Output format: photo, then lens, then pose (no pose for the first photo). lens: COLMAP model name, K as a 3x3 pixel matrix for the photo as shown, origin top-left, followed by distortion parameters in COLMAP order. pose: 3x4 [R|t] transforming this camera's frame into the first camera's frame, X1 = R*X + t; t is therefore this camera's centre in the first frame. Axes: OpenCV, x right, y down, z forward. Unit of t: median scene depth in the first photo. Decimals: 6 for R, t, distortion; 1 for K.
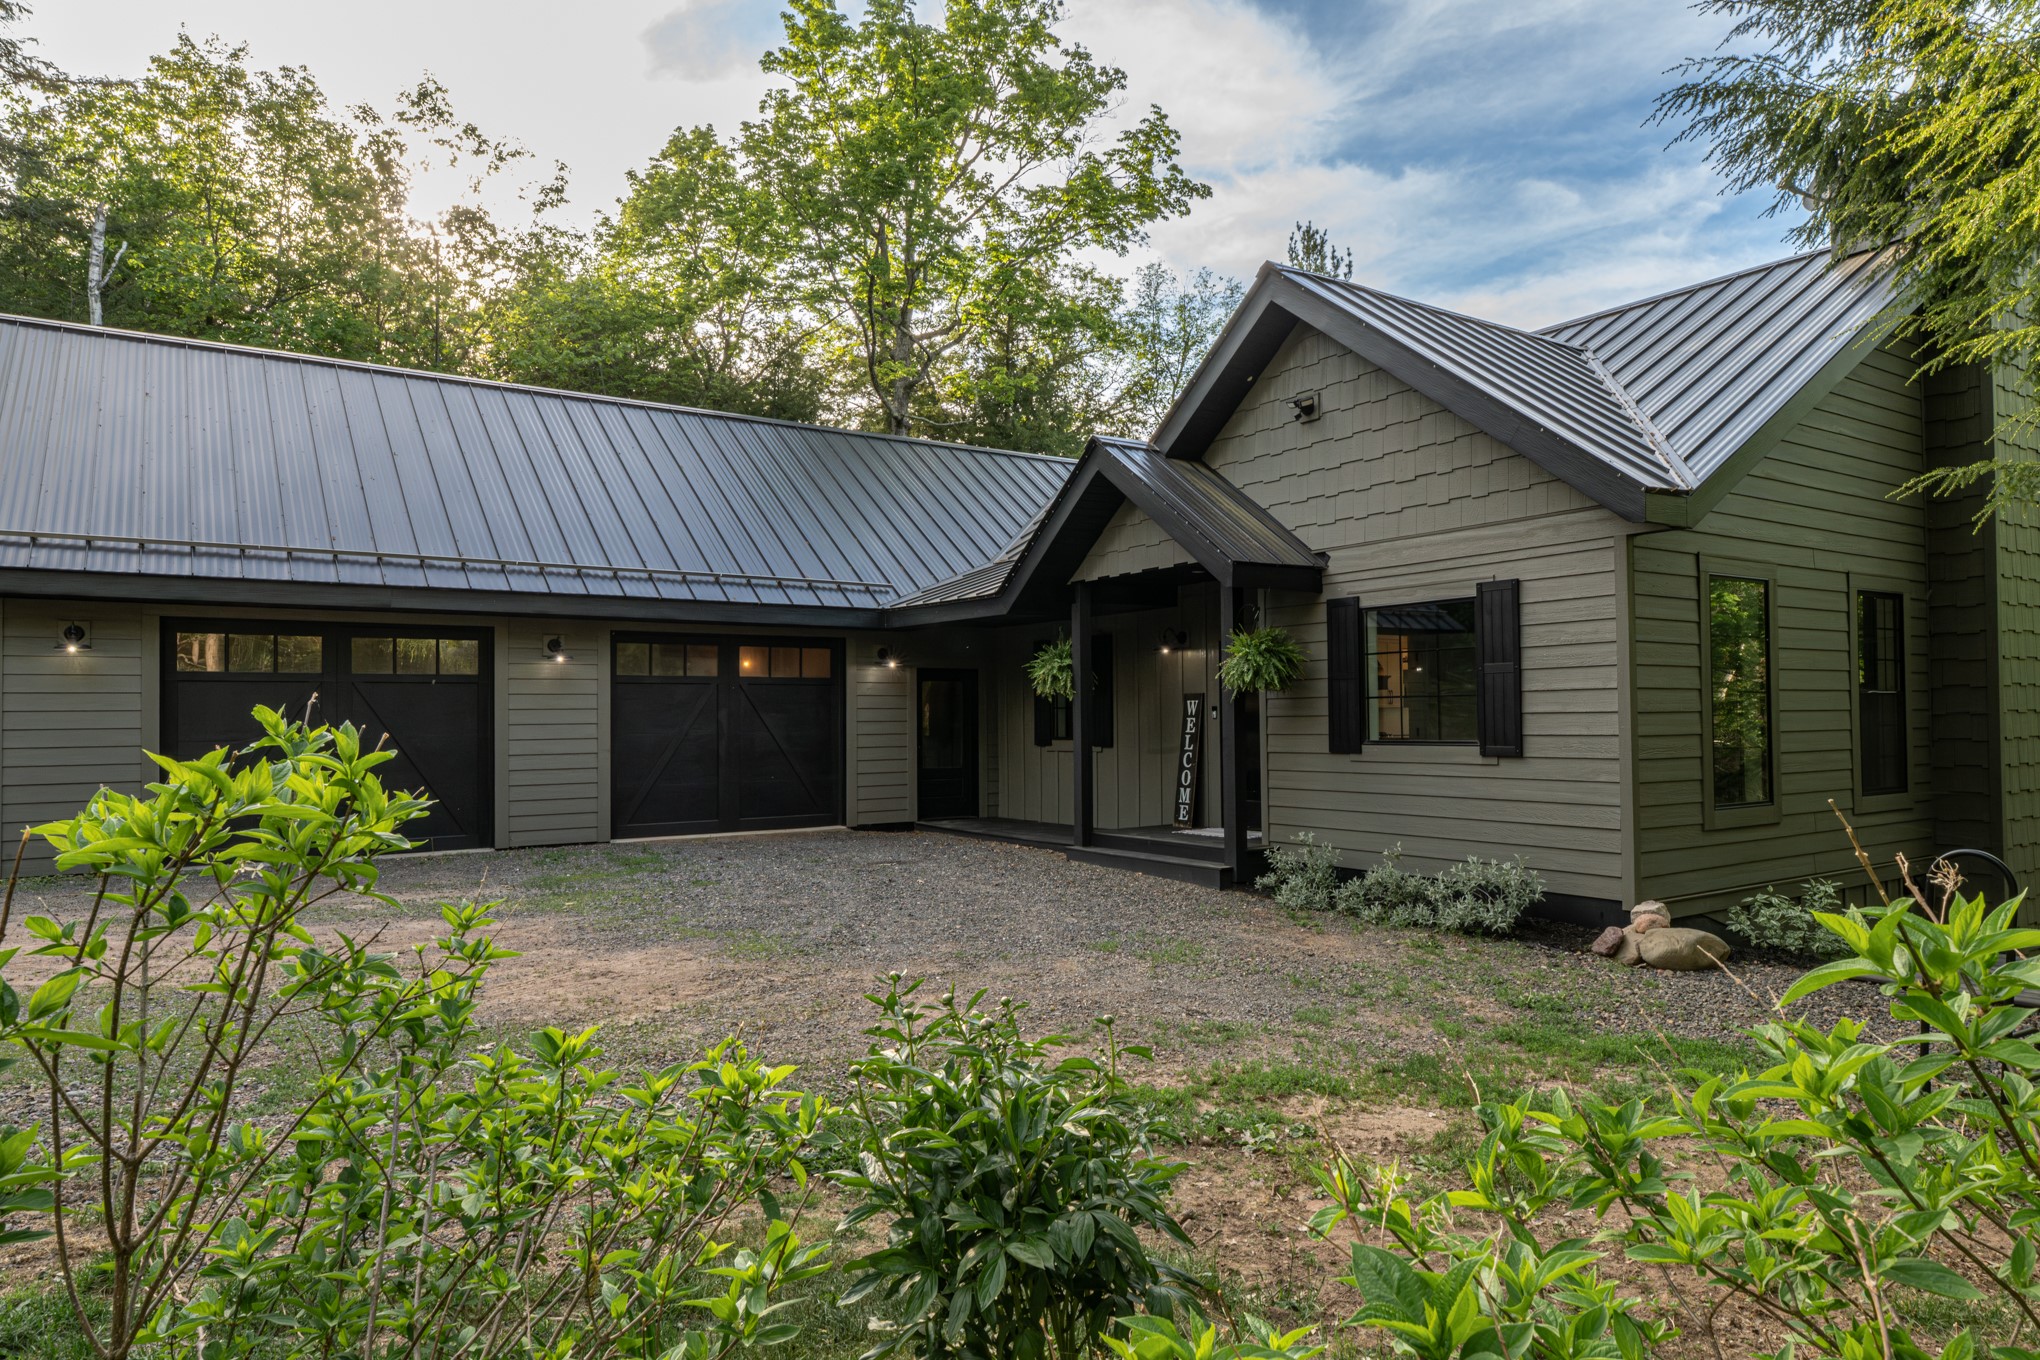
lens RADIAL K [[1241.7, 0, 1017.8], [0, 1241.7, 699.6], [0, 0, 1]] dist [0.003181, 0.001634]
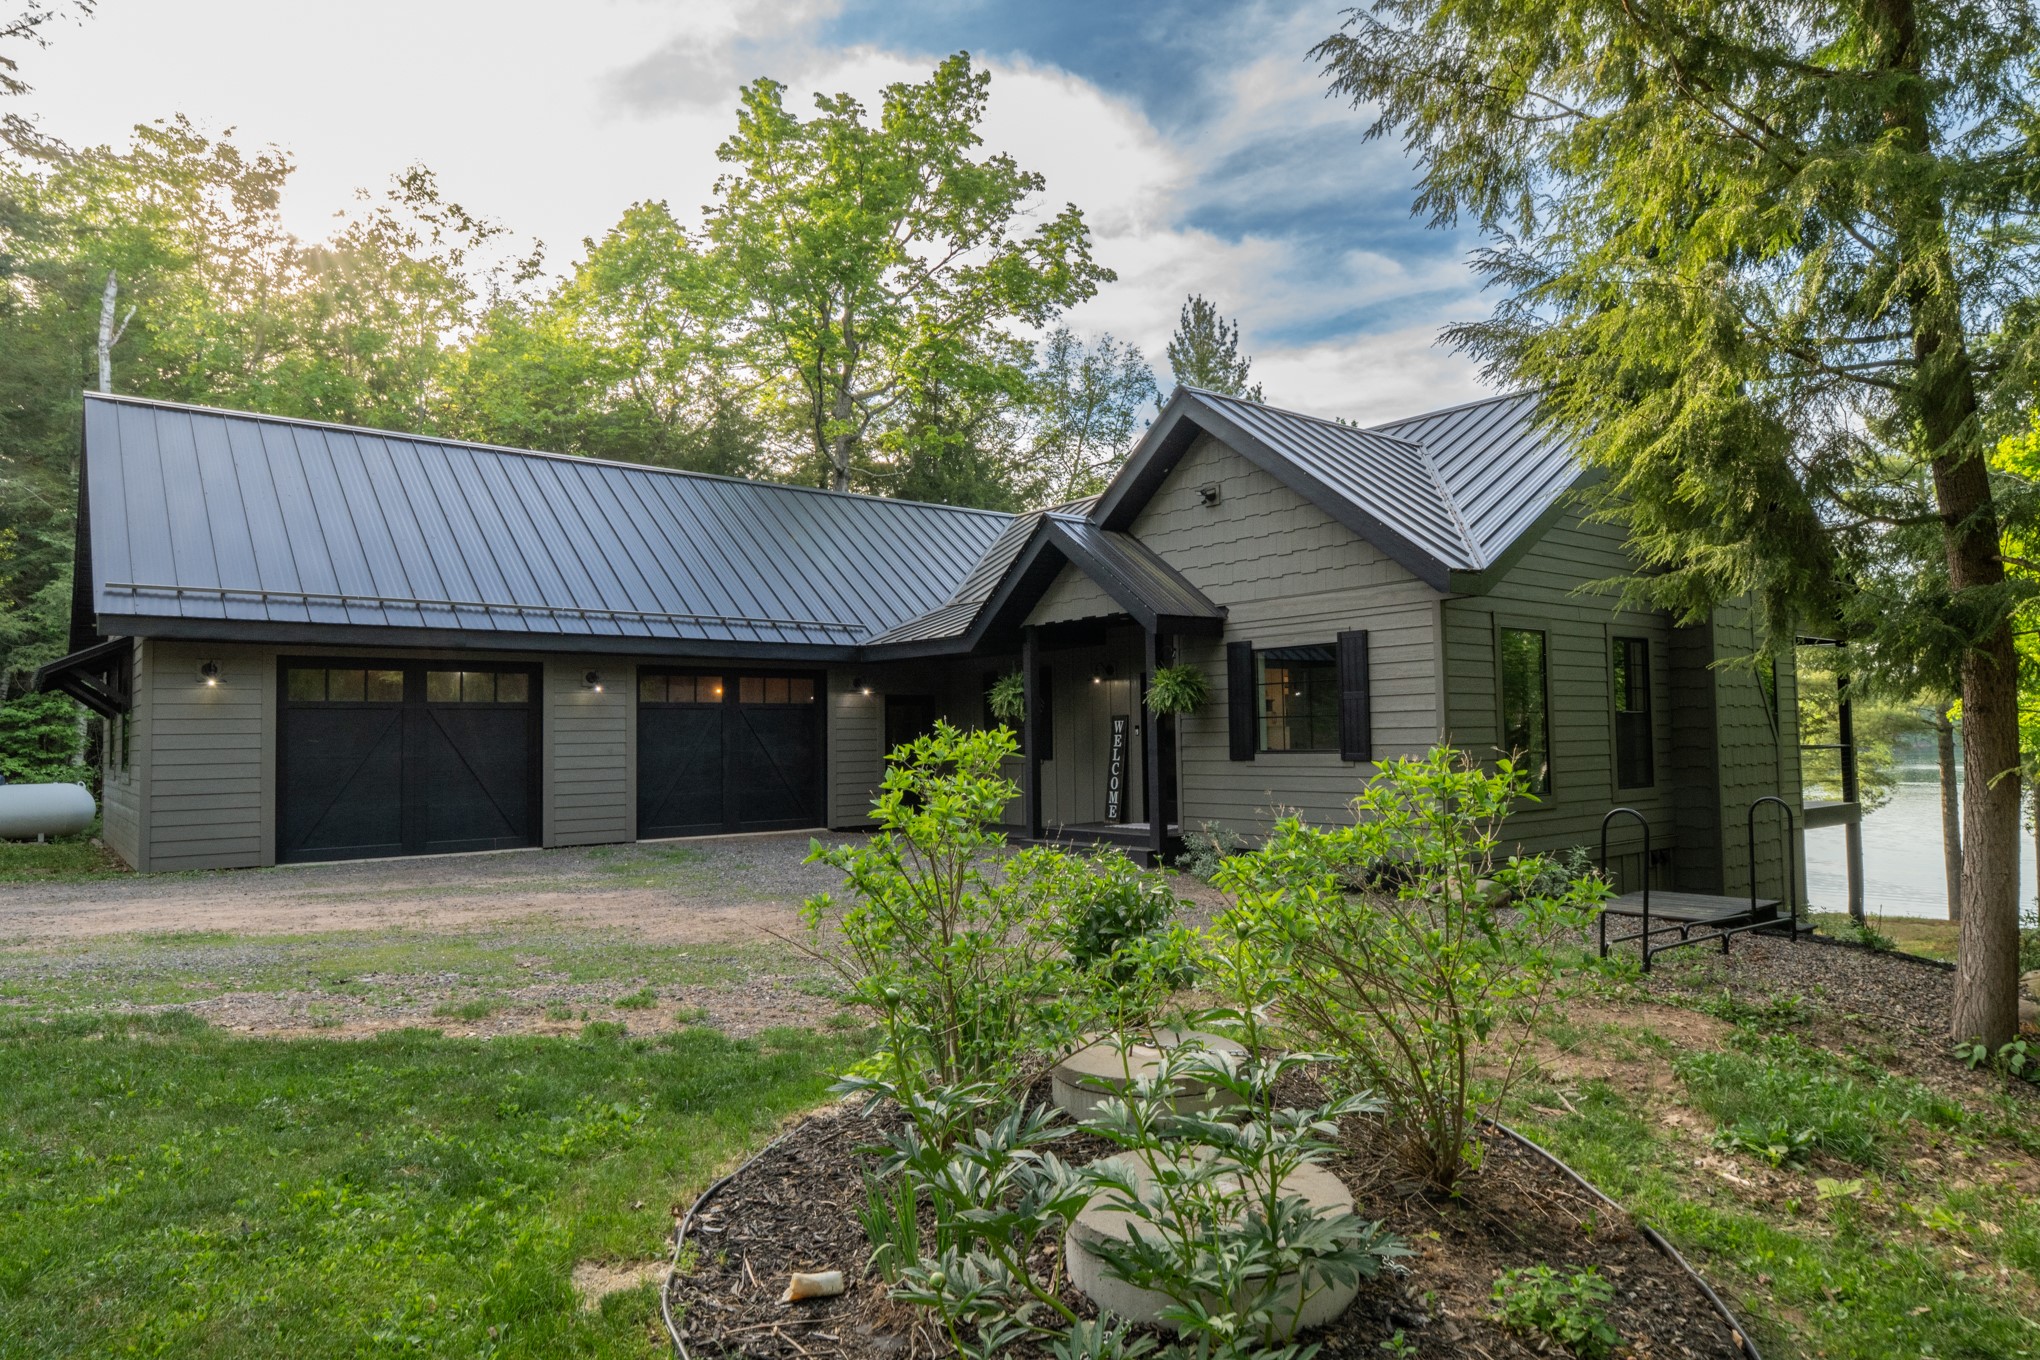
lens RADIAL K [[1207.1, 0, 1019.1], [0, 1207.1, 687.9], [0, 0, 1]] dist [0.003893, 0.001392]
pose [[0.996477, -0.002537, 0.083827, -0.055411], [0.004889, 0.999600, -0.027867, 0.000921], [-0.083723, 0.028179, 0.996091, -0.179593]]
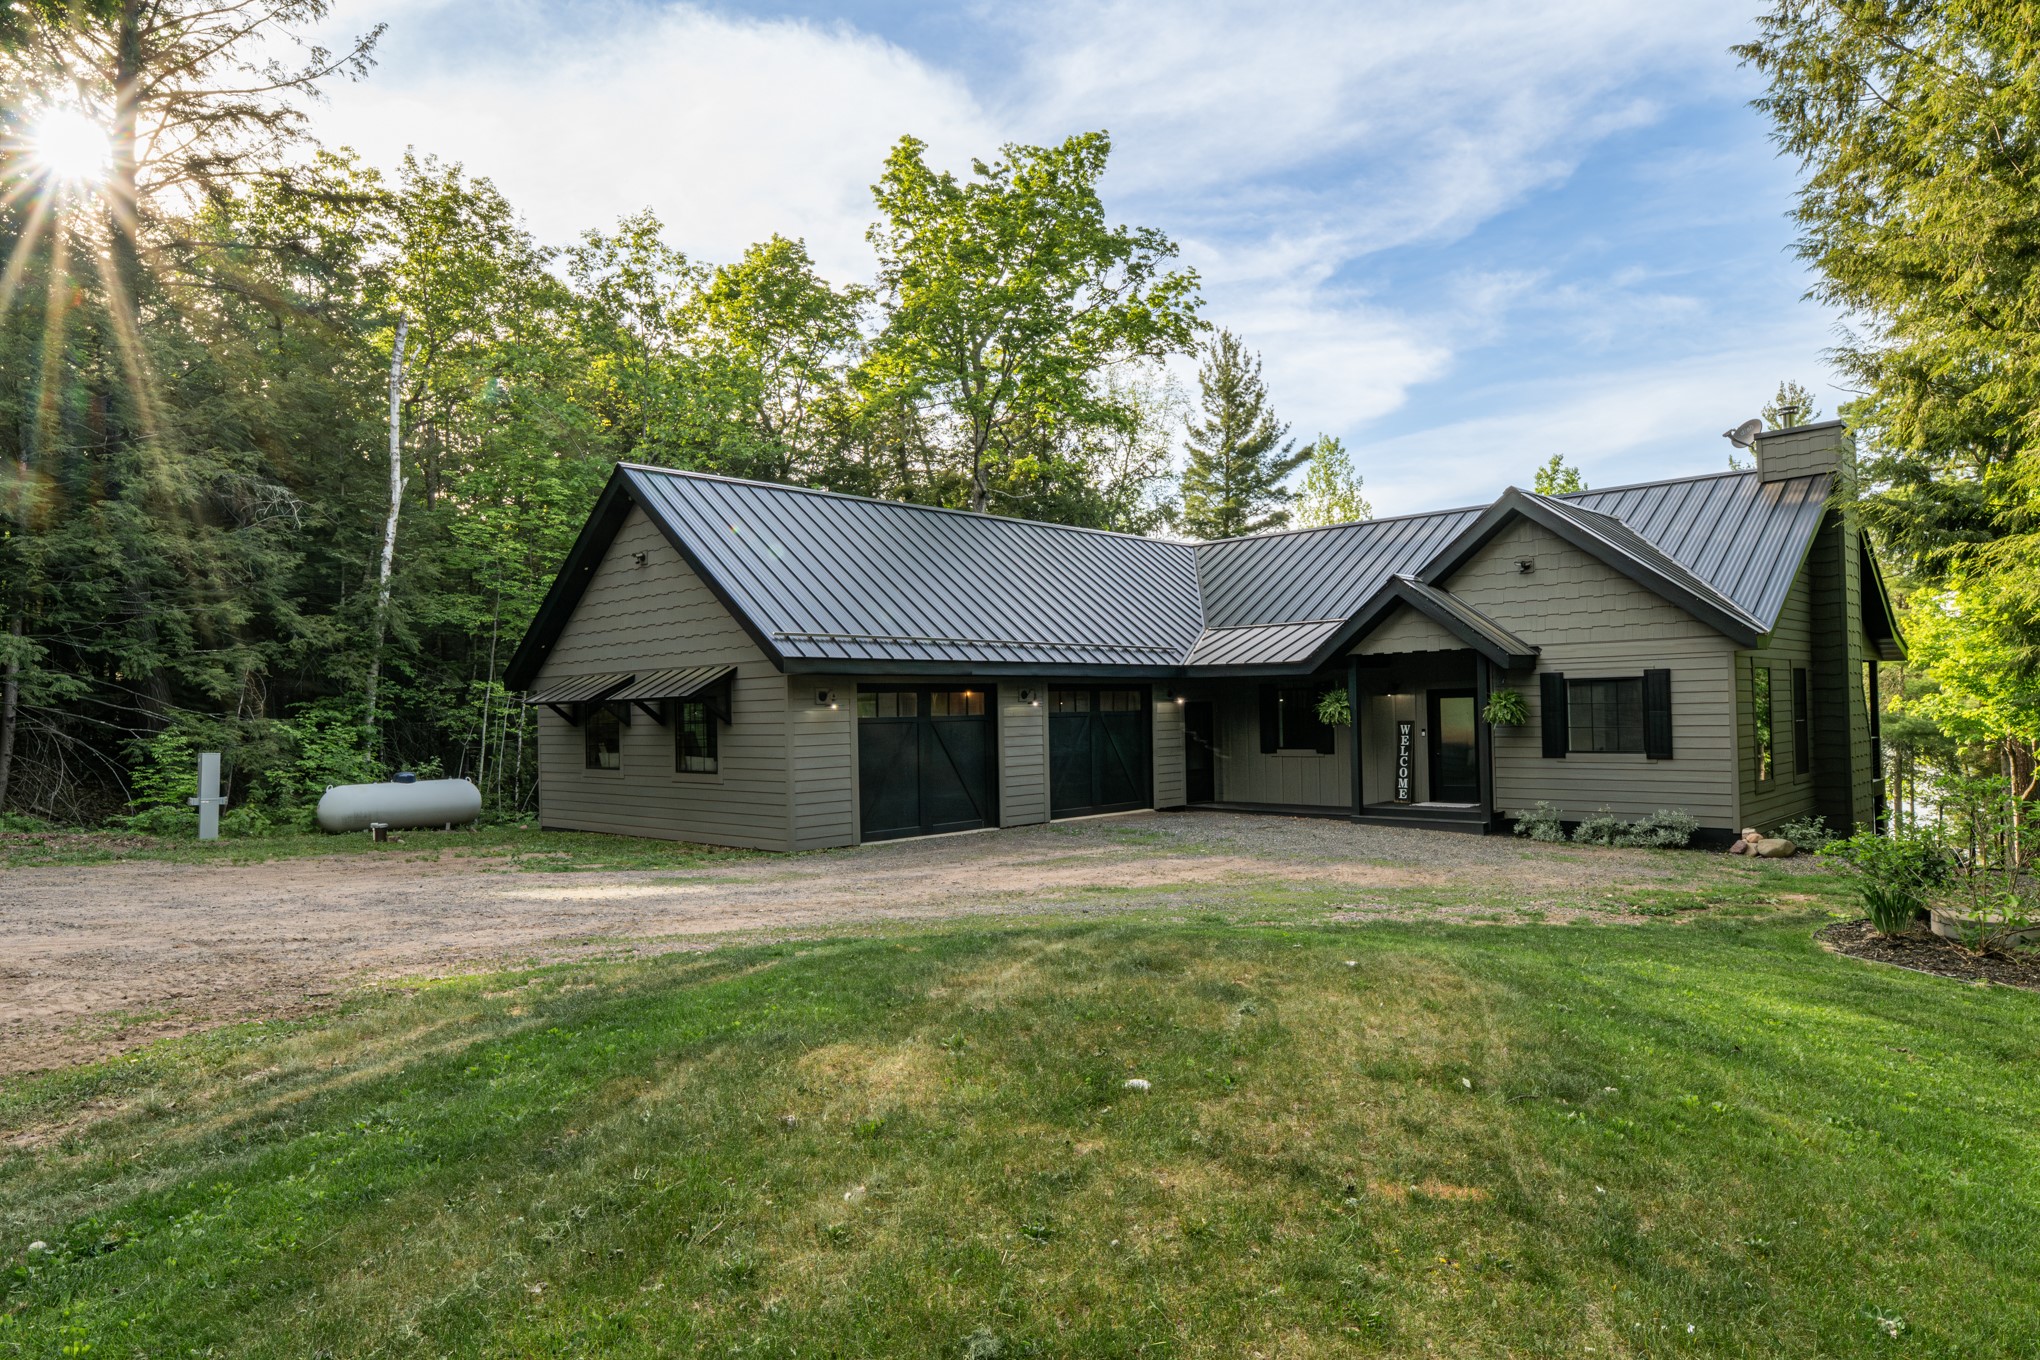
lens RADIAL K [[1207.1, 0, 1019.1], [0, 1207.1, 687.9], [0, 0, 1]] dist [0.003893, 0.001392]
pose [[0.977704, -0.006231, 0.209896, -0.640121], [0.007441, 0.999960, -0.004979, -0.041053], [-0.209857, 0.006430, 0.977711, -0.417477]]
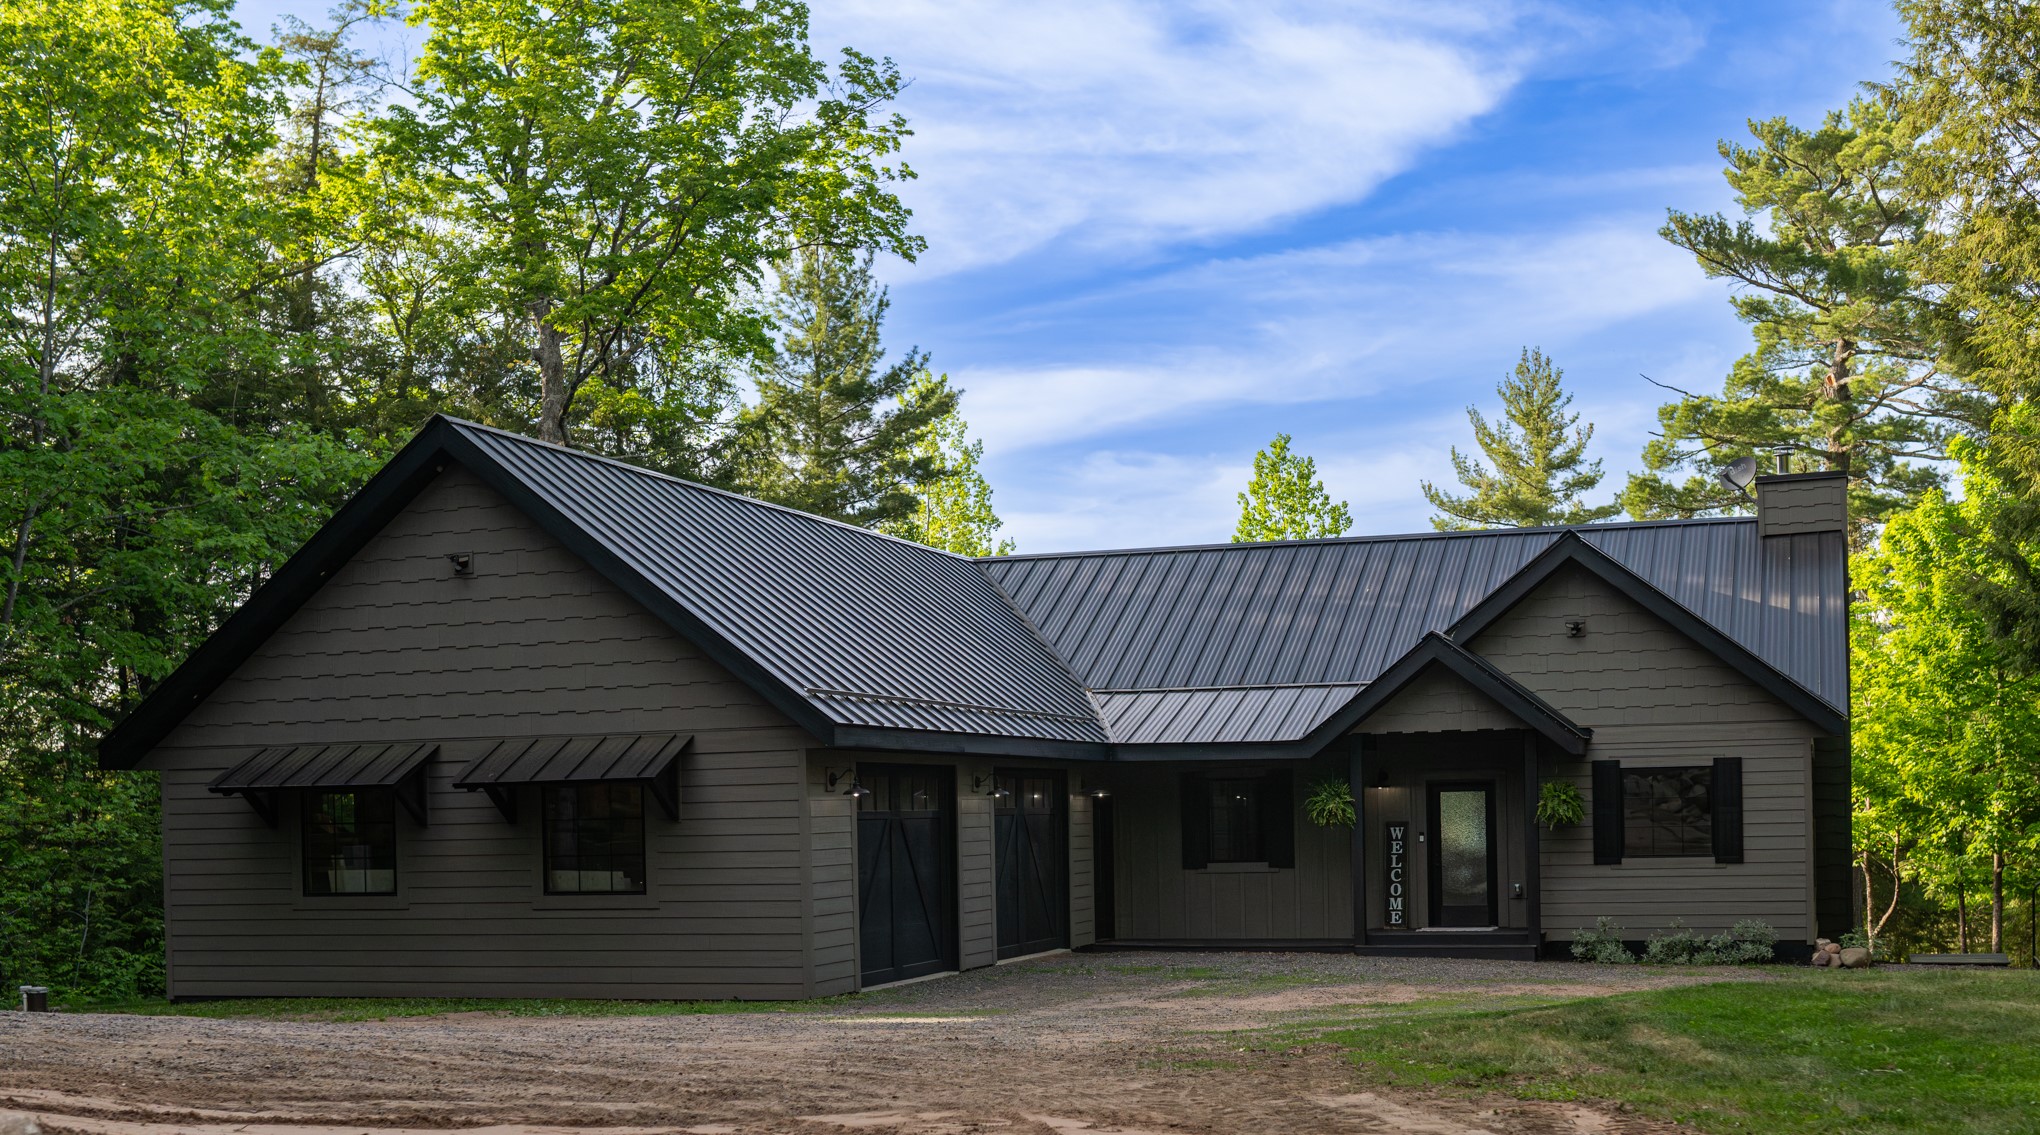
lens RADIAL K [[2313.1, 0, 1090.8], [0, 2313.1, 827.7], [0, 0, 1]] dist [-0.065832, 0.004398]
pose [[0.785030, -0.009685, 0.619382, -1.417346], [0.001396, 0.999903, 0.013866, -0.029169], [-0.619456, -0.010021, 0.784968, -0.577966]]
